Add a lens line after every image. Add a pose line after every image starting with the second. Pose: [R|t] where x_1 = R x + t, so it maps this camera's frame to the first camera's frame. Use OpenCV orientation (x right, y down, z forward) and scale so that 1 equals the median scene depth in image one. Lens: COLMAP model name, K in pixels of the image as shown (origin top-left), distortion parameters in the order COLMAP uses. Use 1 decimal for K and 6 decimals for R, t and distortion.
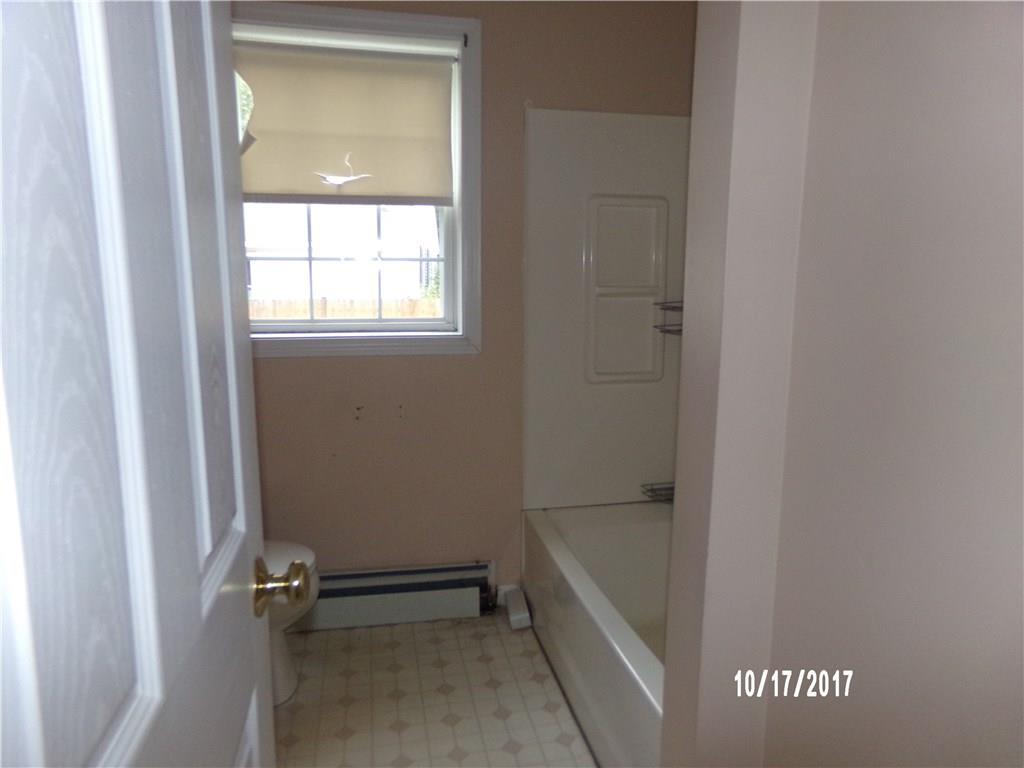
lens RADIAL K [[711.2, 0, 513.1], [0, 711.2, 396.6], [0, 0, 1]] dist [-0.054968, 0.115366]
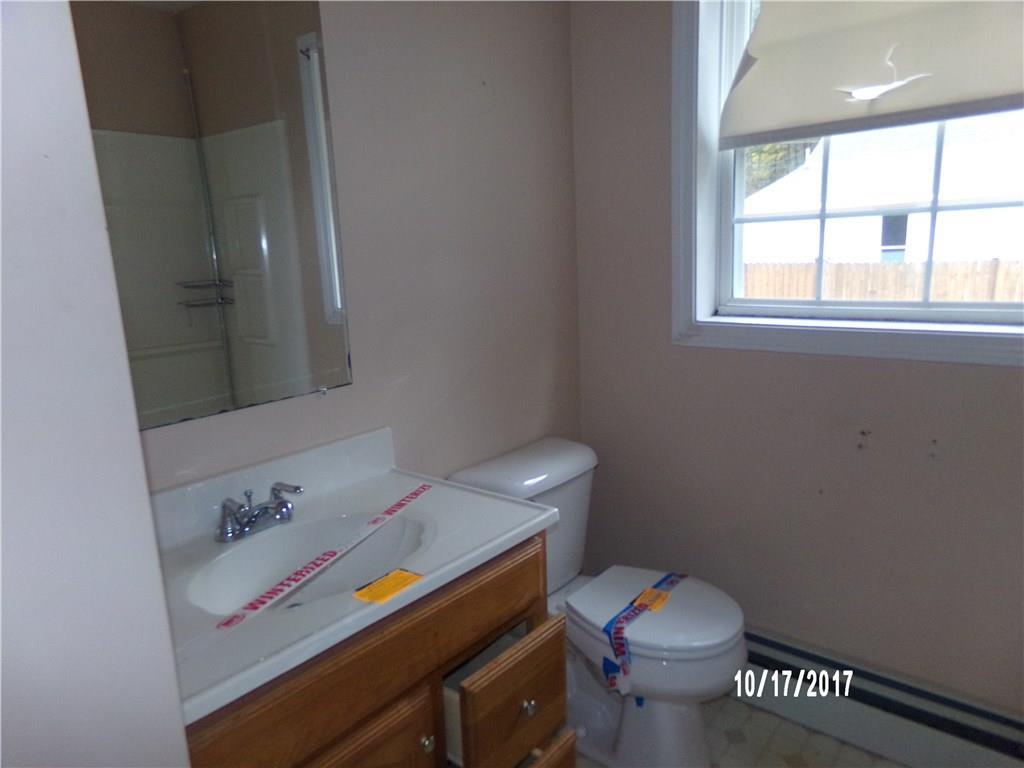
lens RADIAL K [[711.2, 0, 513.1], [0, 711.2, 396.6], [0, 0, 1]] dist [-0.054968, 0.115366]
pose [[0.635205, 0.131287, -0.761103, 0.082923], [-0.090951, 0.991305, 0.095090, -0.052557], [0.766970, 0.008821, 0.641623, 0.301099]]
